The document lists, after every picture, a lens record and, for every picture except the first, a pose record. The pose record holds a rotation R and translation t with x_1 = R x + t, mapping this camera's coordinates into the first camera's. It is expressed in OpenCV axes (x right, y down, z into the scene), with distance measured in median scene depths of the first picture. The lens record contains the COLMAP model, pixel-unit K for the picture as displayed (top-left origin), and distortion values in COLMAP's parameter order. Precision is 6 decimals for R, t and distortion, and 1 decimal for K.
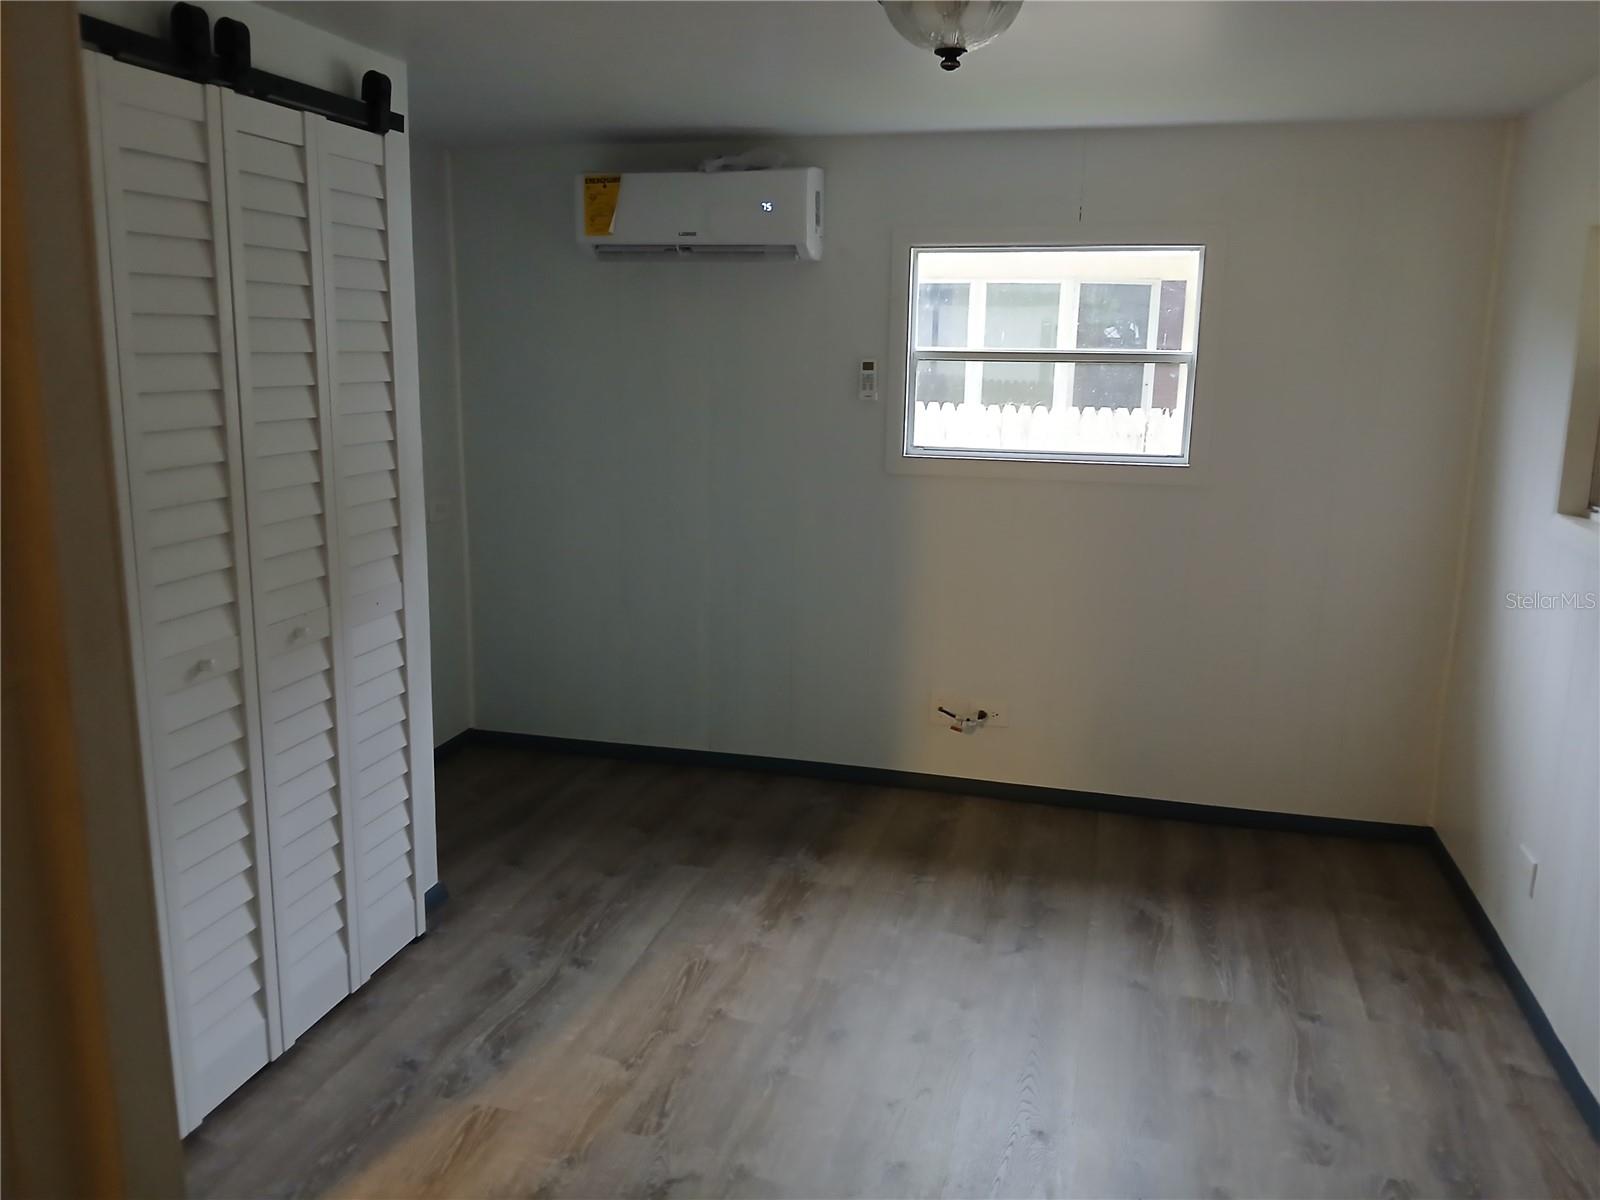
lens RADIAL K [[1248.6, 0, 800.0], [0, 1248.6, 600.0], [0, 0, 1]] dist [0.121832, -0.272693]
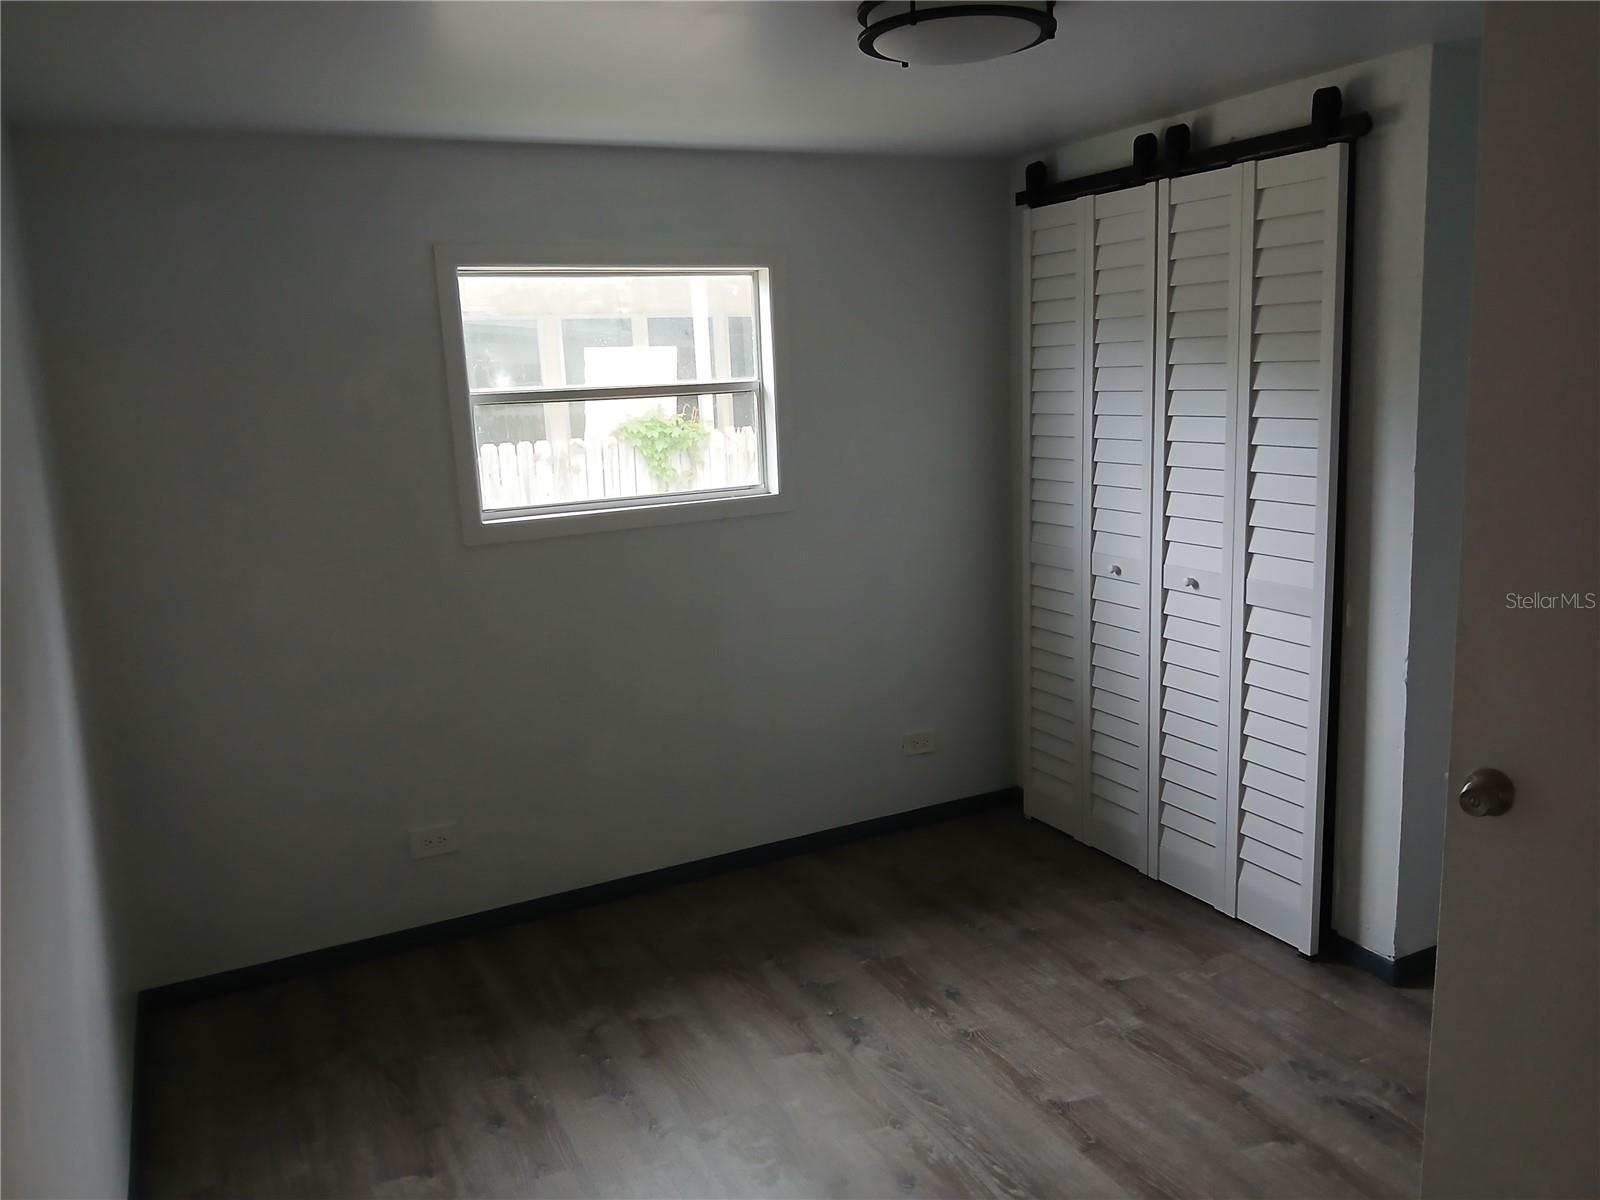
lens RADIAL K [[1243.4, 0, 798.6], [0, 1243.4, 576.7], [0, 0, 1]] dist [0.151421, -0.261810]
pose [[0.753669, -0.157837, 0.638021, -0.313658], [0.188100, 0.981931, 0.020721, -0.060477], [-0.629763, 0.104395, 0.769740, 0.254989]]
